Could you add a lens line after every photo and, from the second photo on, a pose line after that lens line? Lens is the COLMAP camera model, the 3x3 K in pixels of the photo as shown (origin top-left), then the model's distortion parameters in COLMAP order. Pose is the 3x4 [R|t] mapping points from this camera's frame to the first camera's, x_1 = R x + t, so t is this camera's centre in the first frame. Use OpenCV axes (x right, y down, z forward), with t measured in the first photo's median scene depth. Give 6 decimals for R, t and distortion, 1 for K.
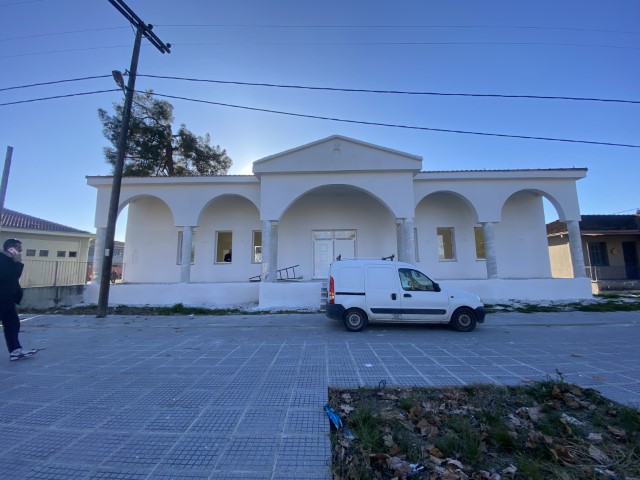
lens RADIAL K [[255.3, 0, 320.4], [0, 255.3, 237.6], [0, 0, 1]] dist [-0.000389, -0.000288]
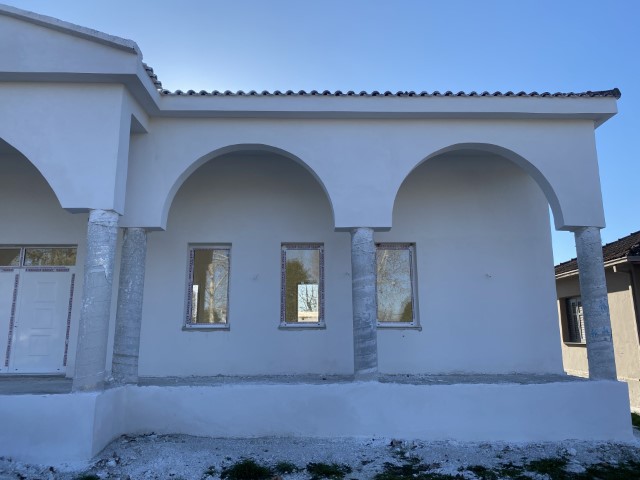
lens RADIAL K [[490.2, 0, 320.0], [0, 490.2, 240.0], [0, 0, 1]] dist [-0.011023, -0.002566]
pose [[0.999823, 0.008902, 0.016594, 0.581017], [-0.007570, 0.996870, -0.078701, 0.018686], [-0.017242, 0.078561, 0.996760, 0.283029]]
